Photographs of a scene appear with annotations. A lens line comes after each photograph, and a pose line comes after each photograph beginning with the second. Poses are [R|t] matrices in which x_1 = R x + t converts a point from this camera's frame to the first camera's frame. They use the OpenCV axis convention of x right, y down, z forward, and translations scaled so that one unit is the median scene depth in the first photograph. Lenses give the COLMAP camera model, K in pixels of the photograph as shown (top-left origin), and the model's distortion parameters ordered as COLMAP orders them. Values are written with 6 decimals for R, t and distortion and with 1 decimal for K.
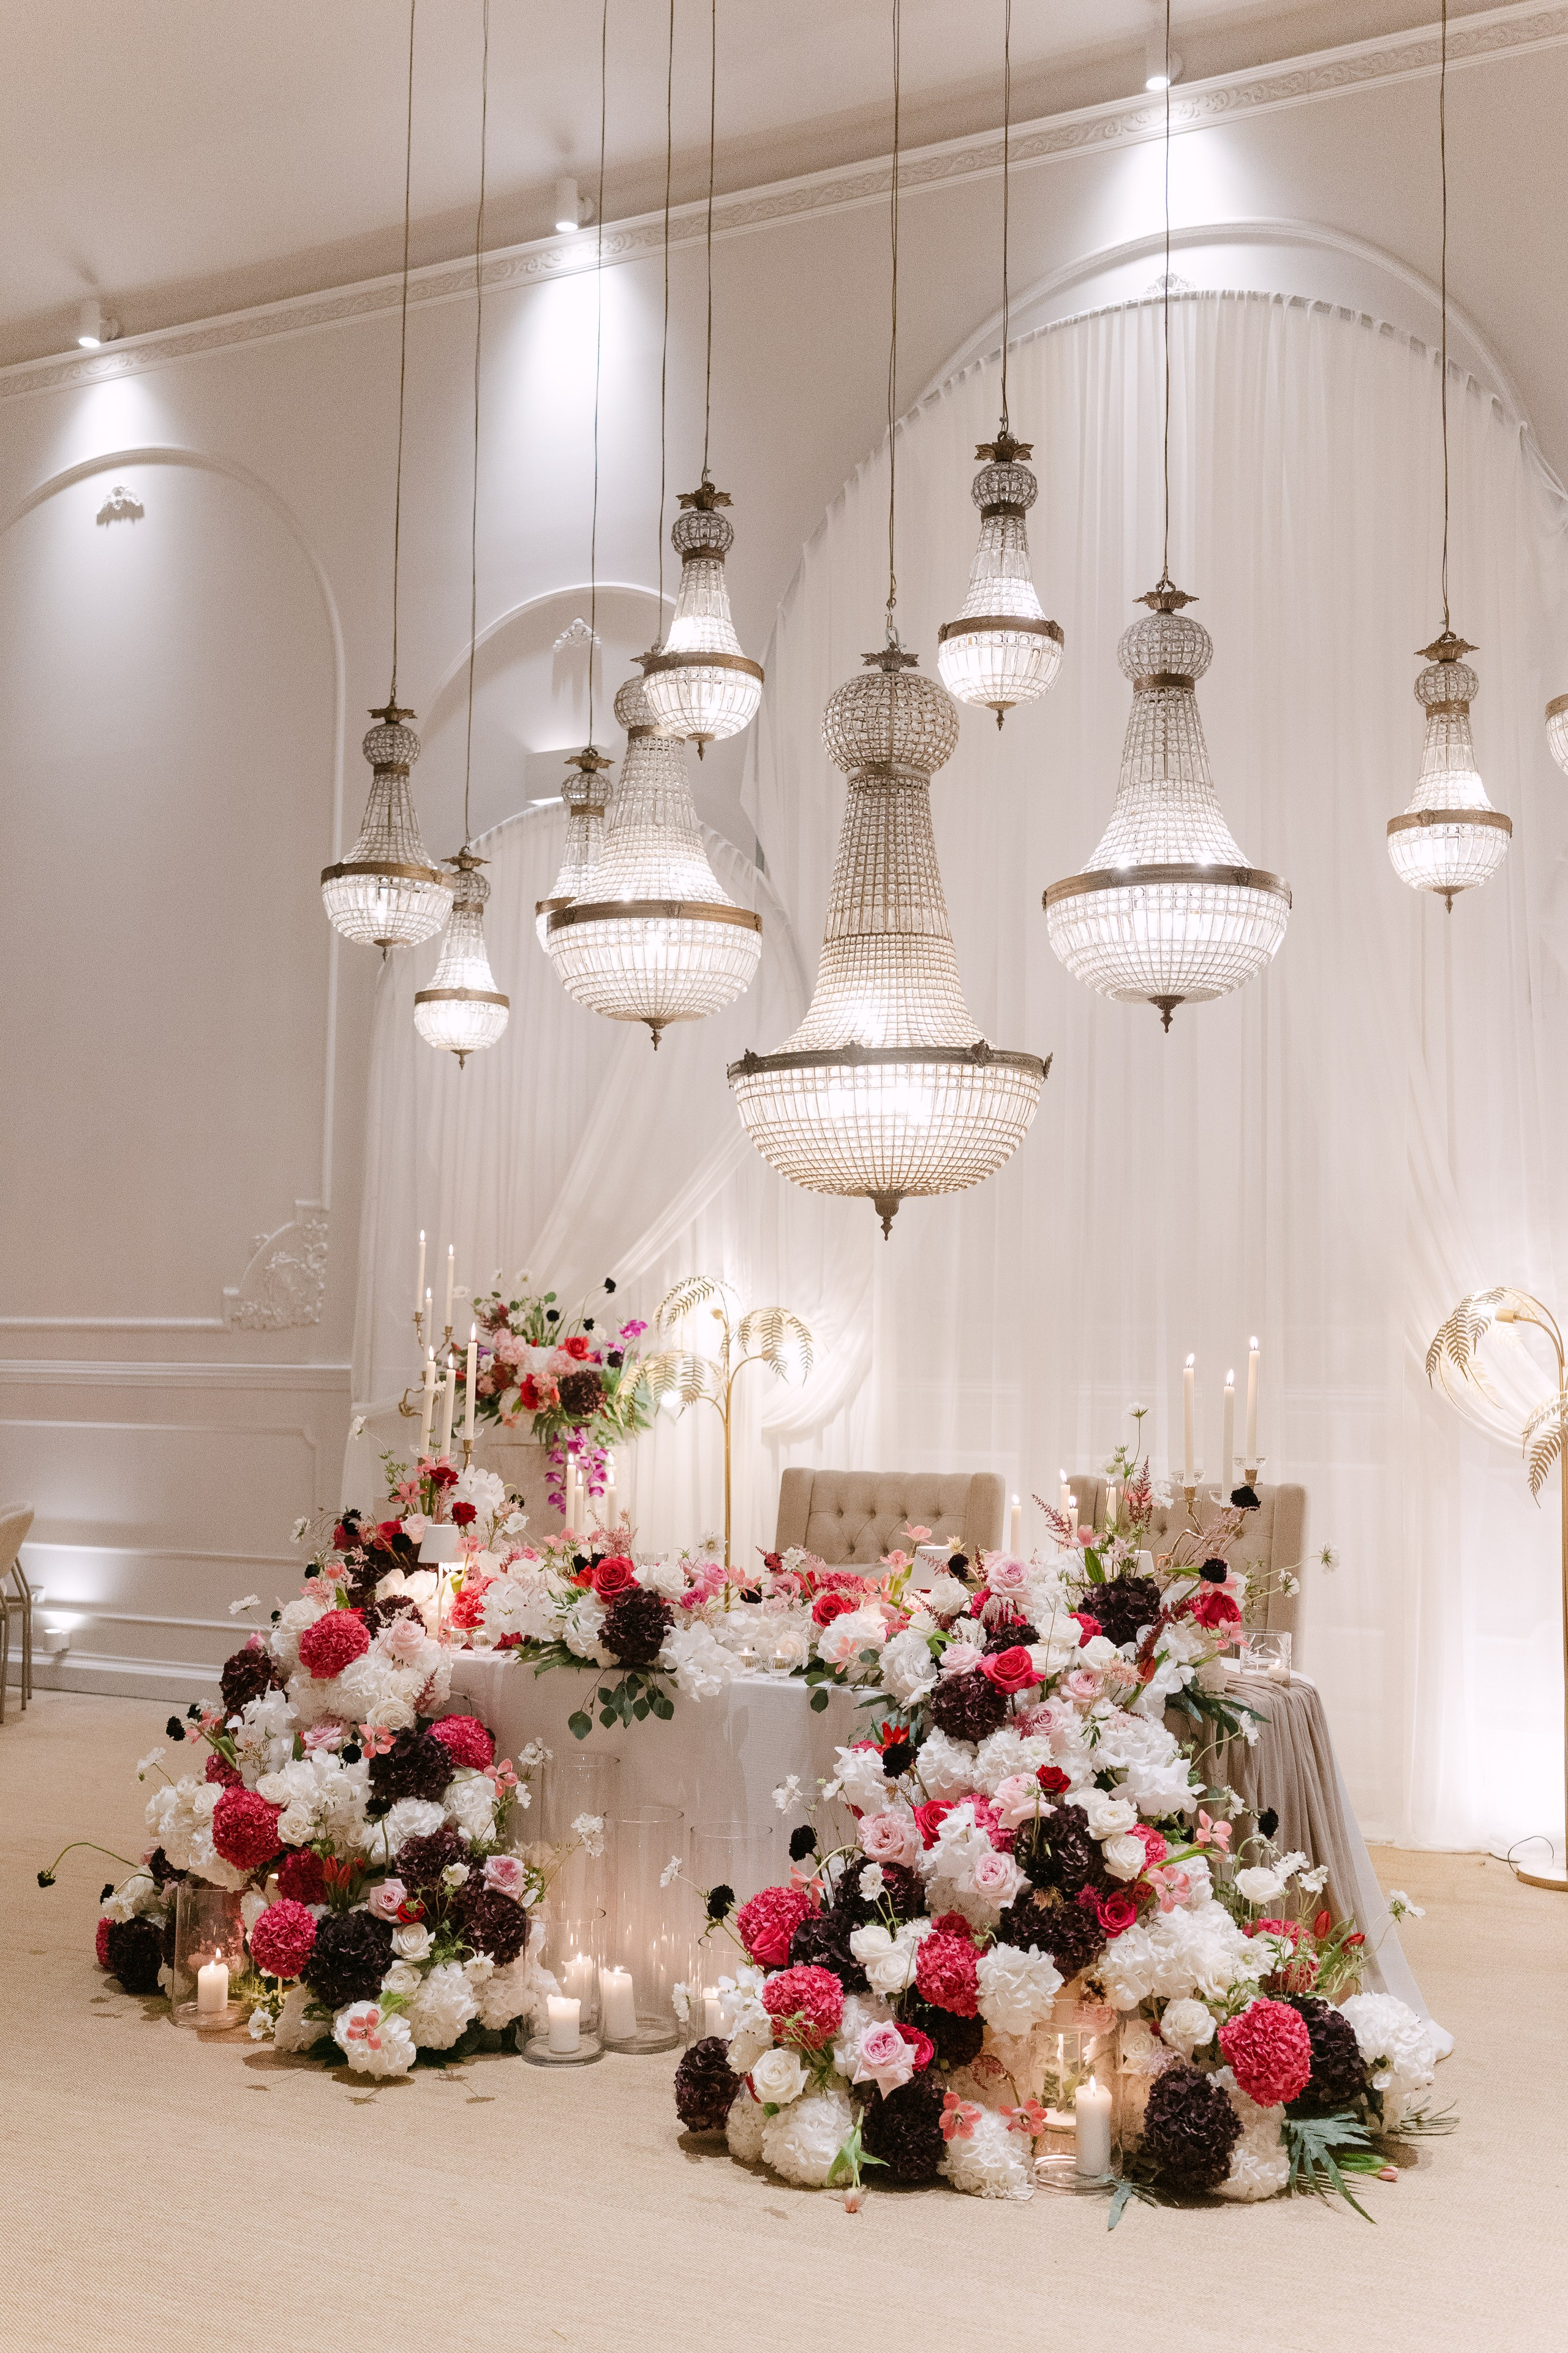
lens RADIAL K [[2344.1, 0, 796.6], [0, 2344.1, 1175.5], [0, 0, 1]] dist [-0.001457, 0.000000]
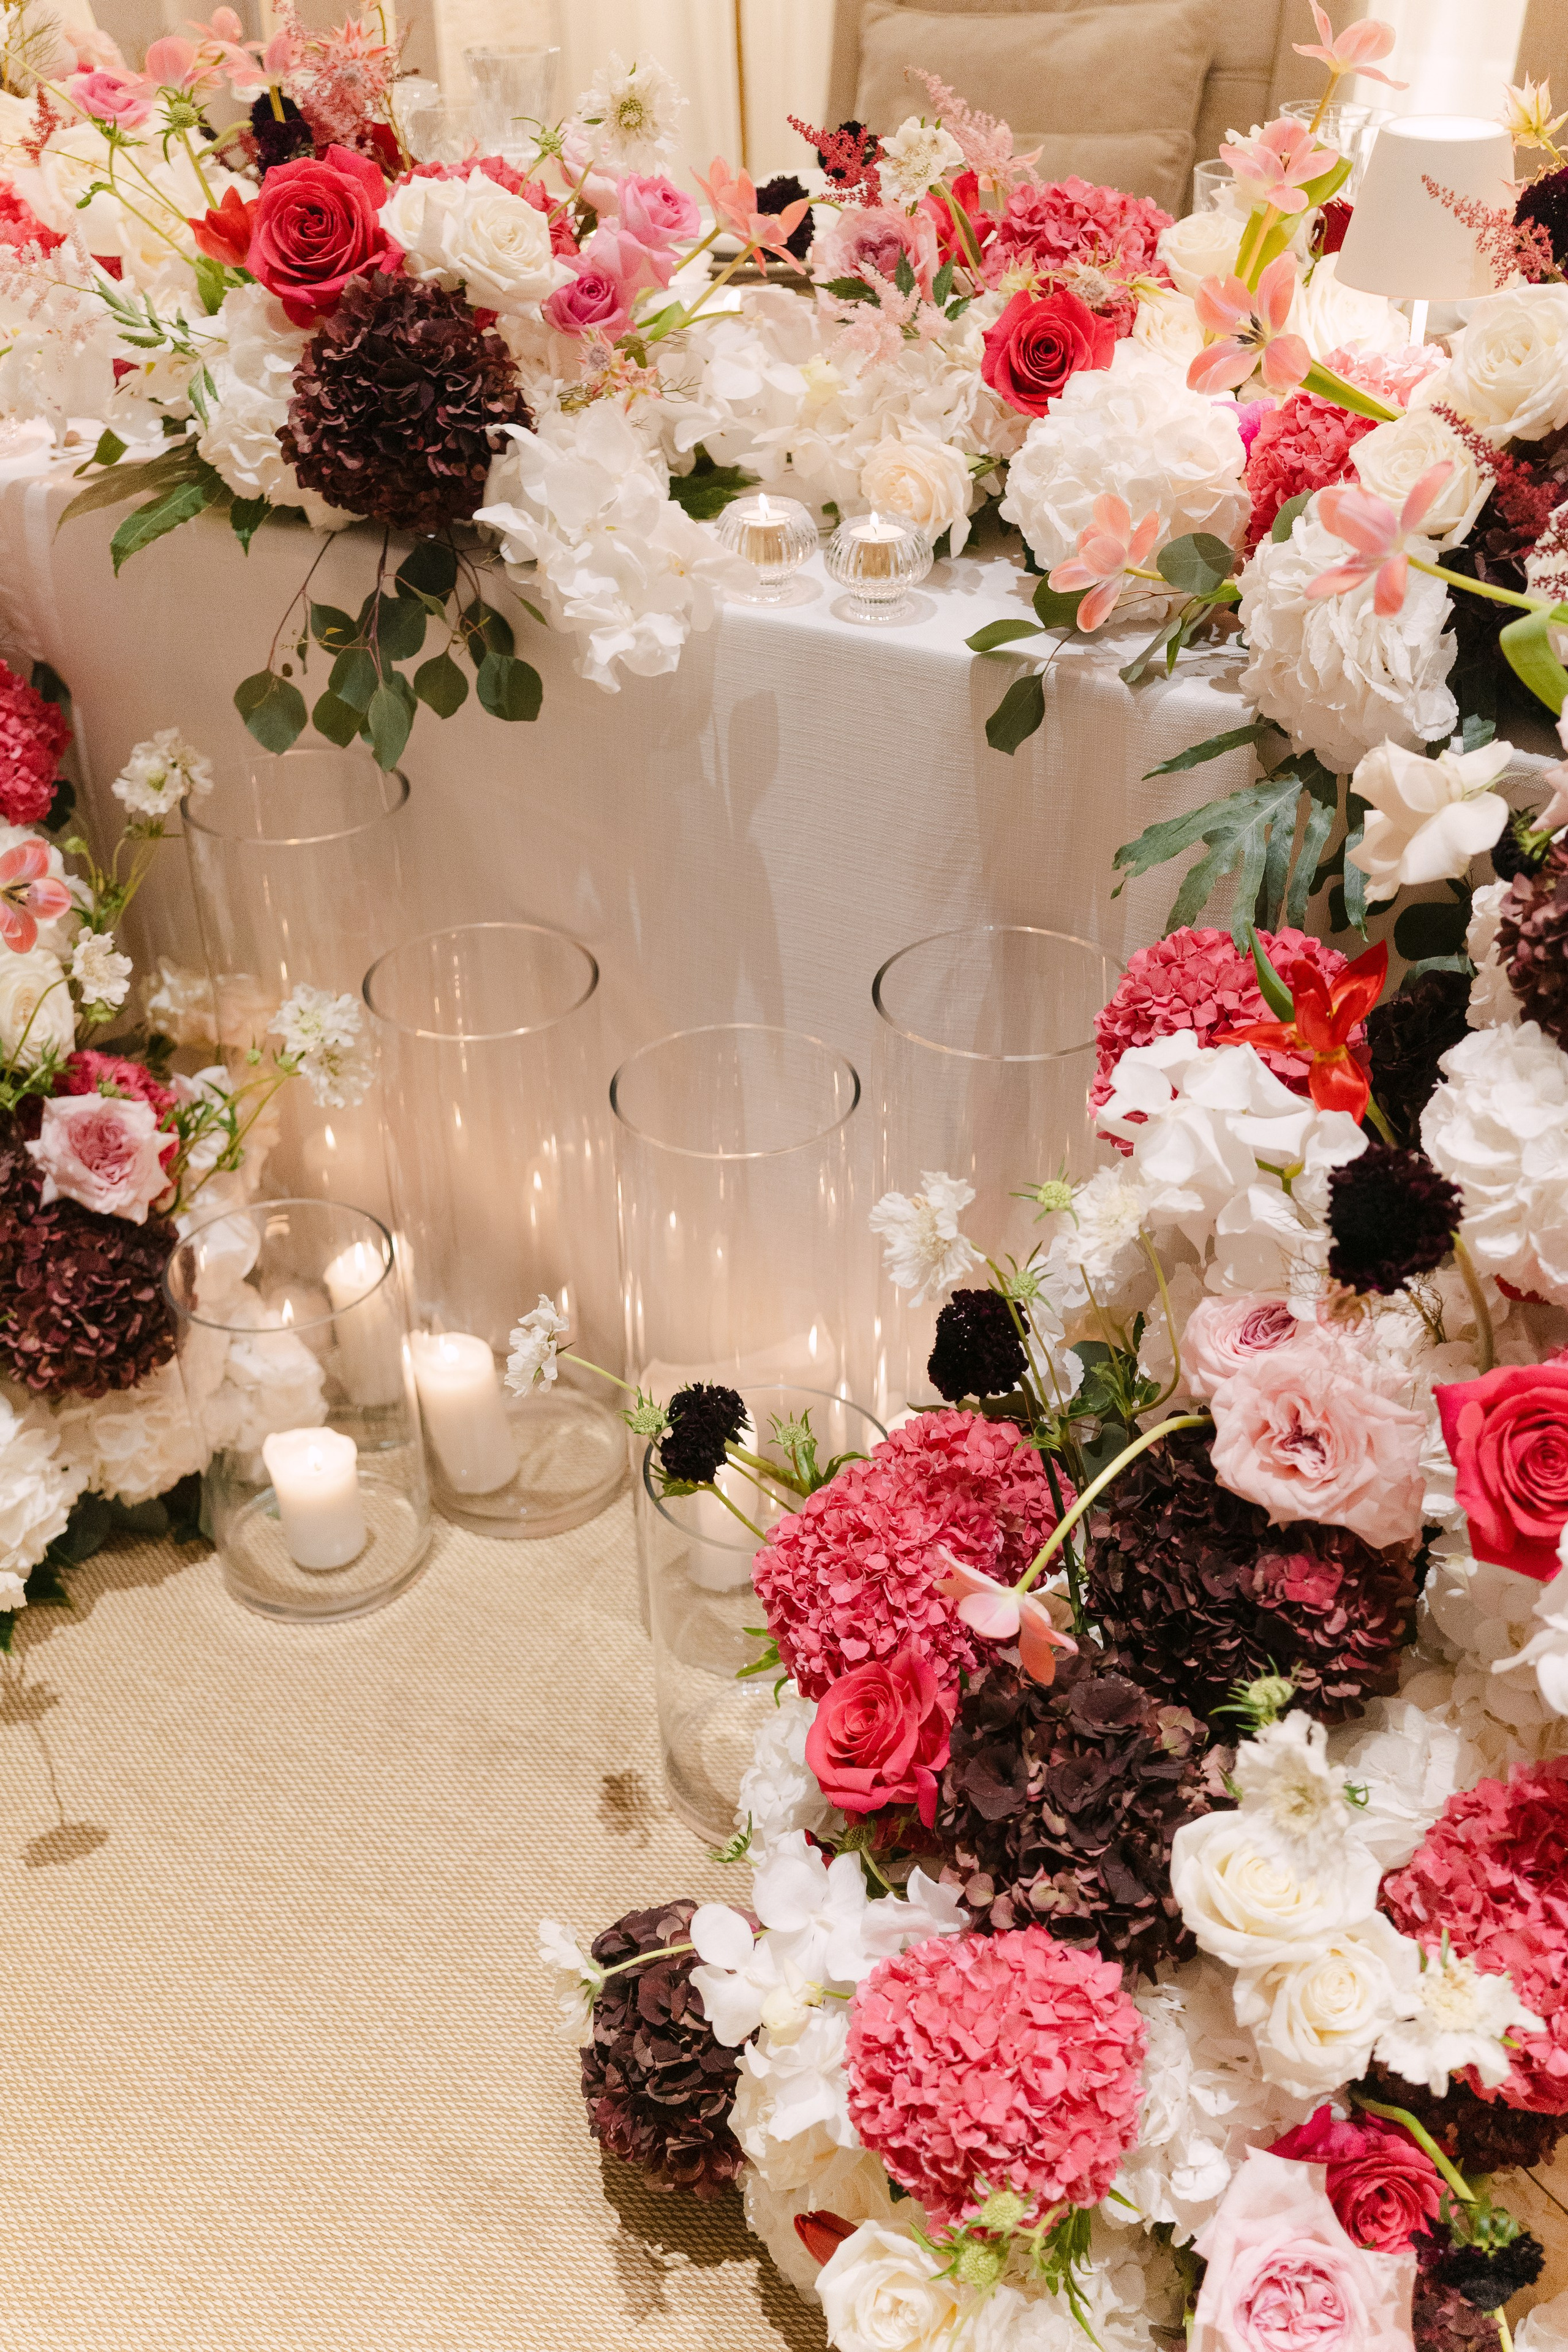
lens RADIAL K [[2343.3, 0, 785.1], [0, 2343.3, 1182.0], [0, 0, 1]] dist [-0.001457, 0.000000]
pose [[0.999486, -0.010915, -0.030157, -0.009666], [0.027428, 0.778212, 0.627402, 0.074182], [0.016620, -0.627907, 0.778111, 0.647046]]
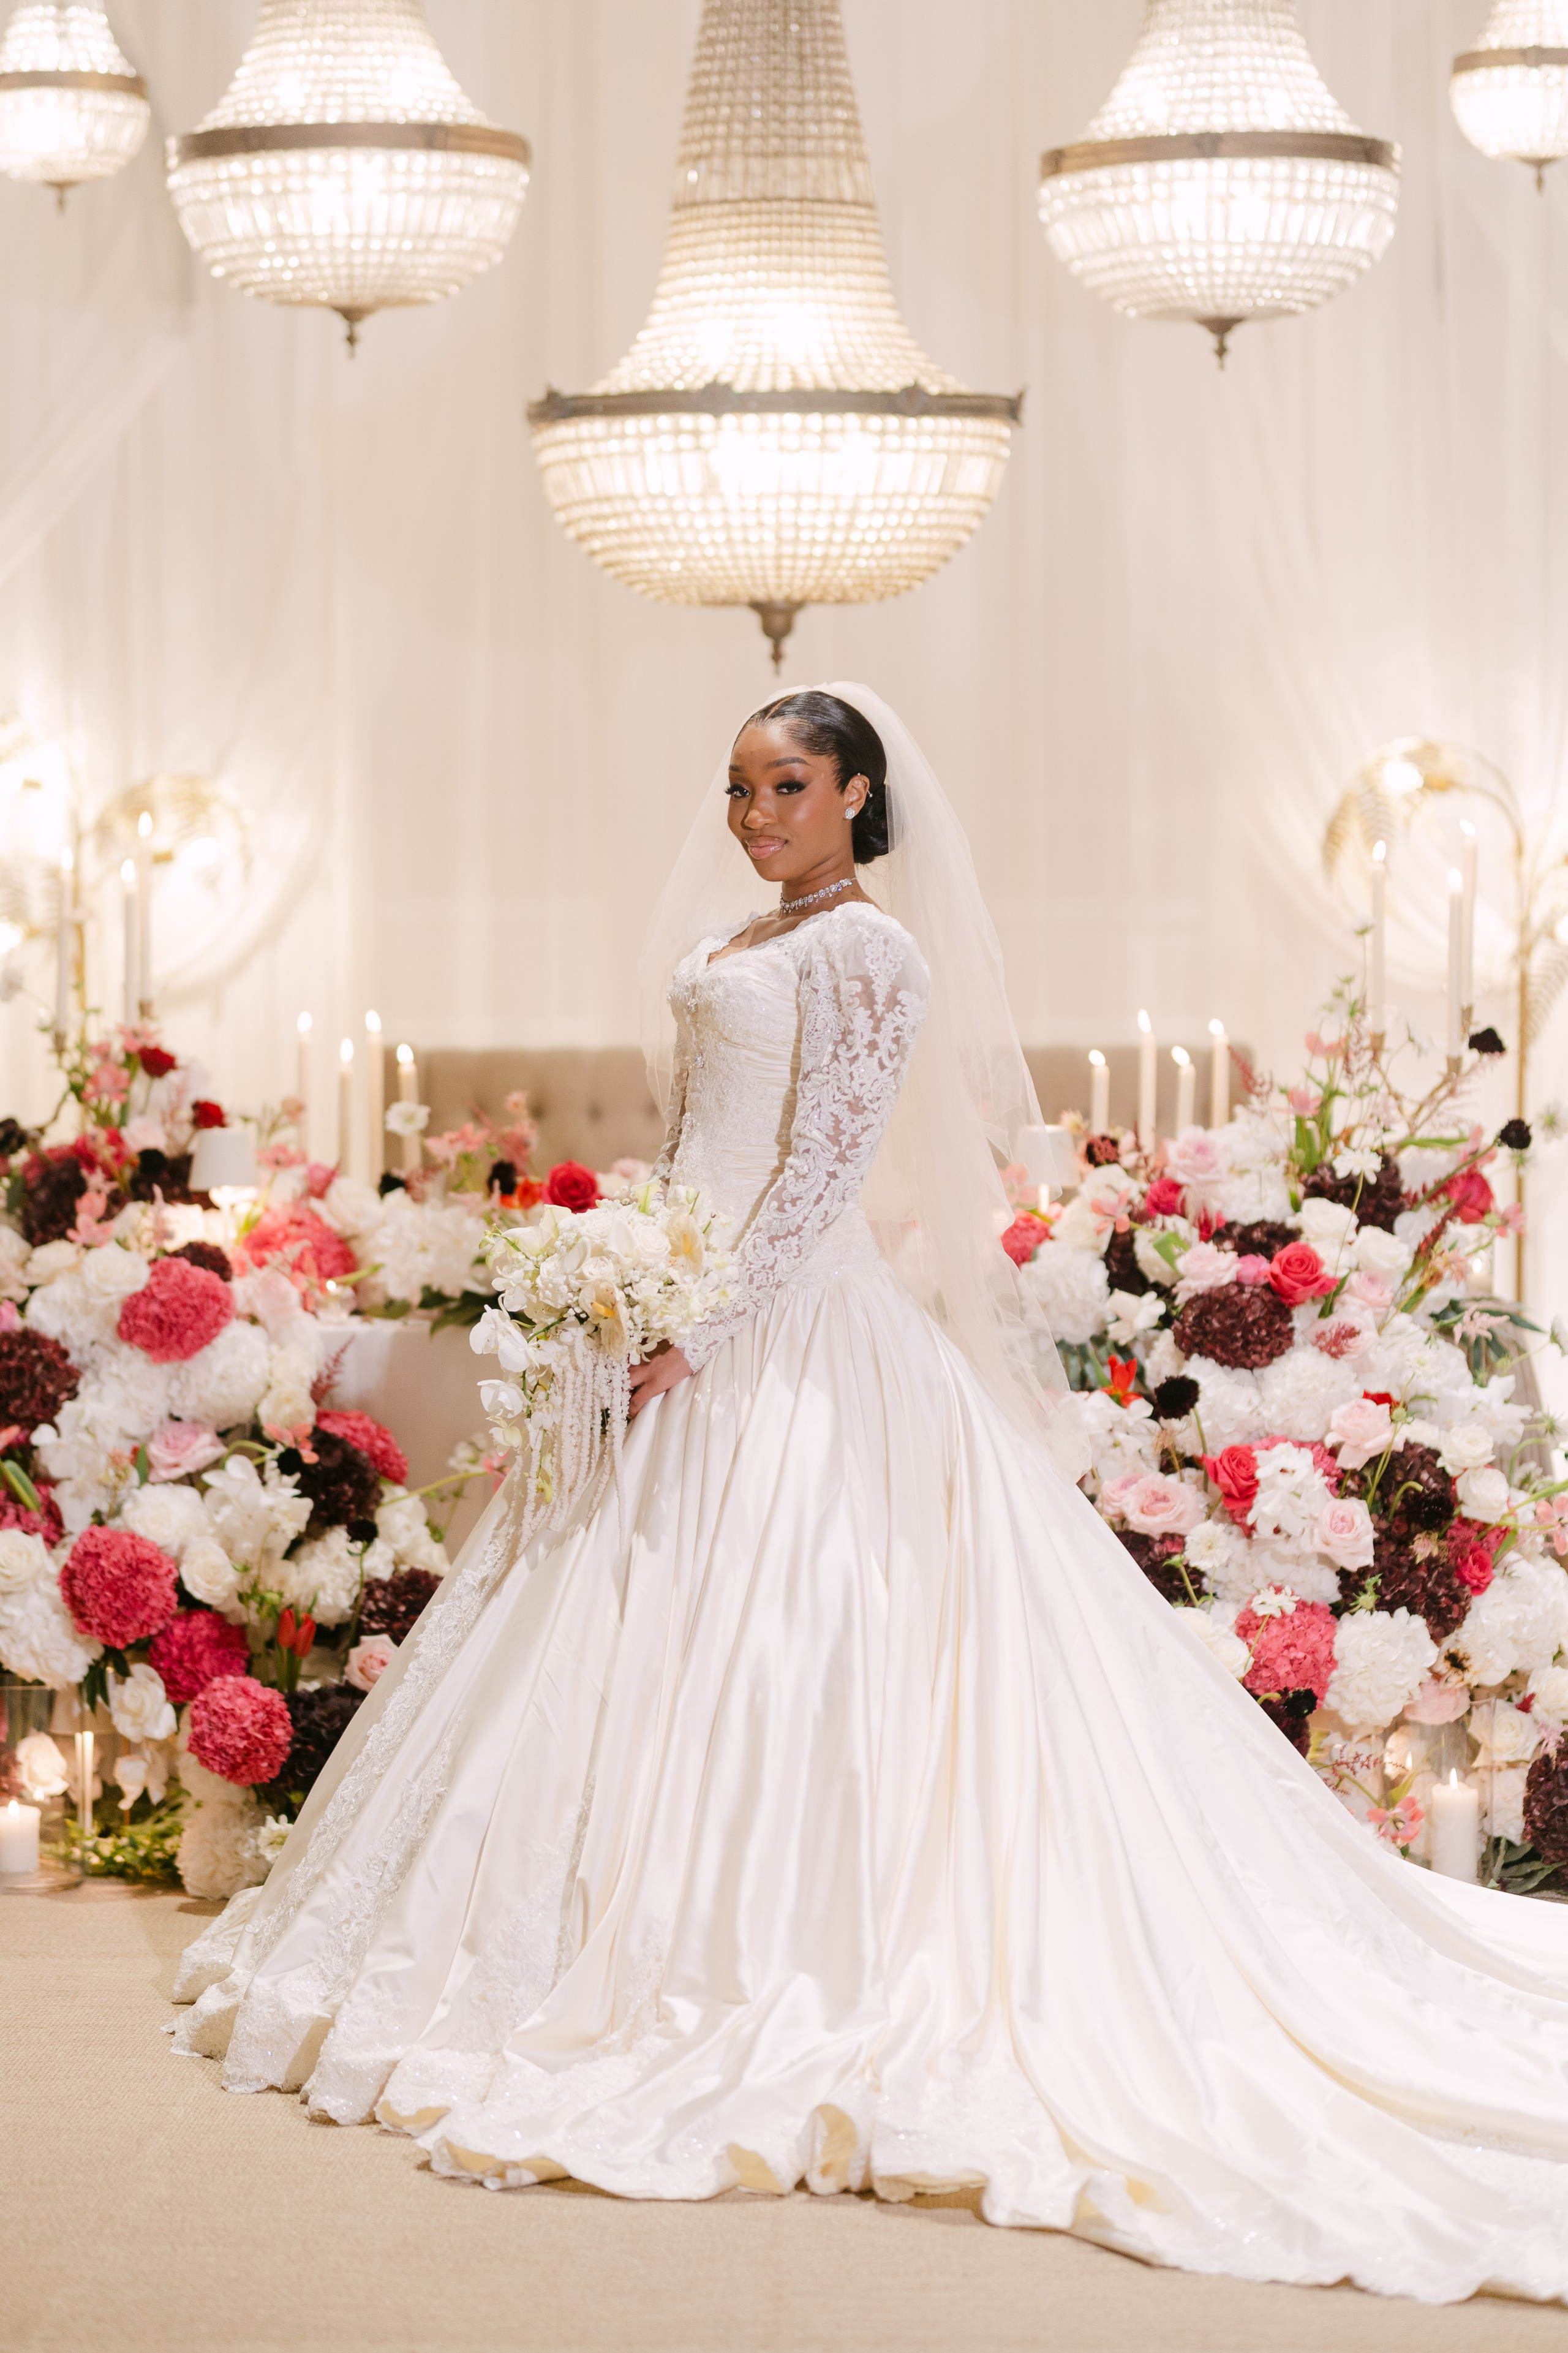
lens RADIAL K [[5536.9, 0, 782.9], [0, 5536.9, 1172.9], [0, 0, 1]] dist [-0.019341, 0.000000]
pose [[0.909096, -0.036808, 0.414957, -0.634623], [-0.019694, 0.991178, 0.131069, -0.039157], [-0.416120, -0.127327, 0.900351, -0.414892]]
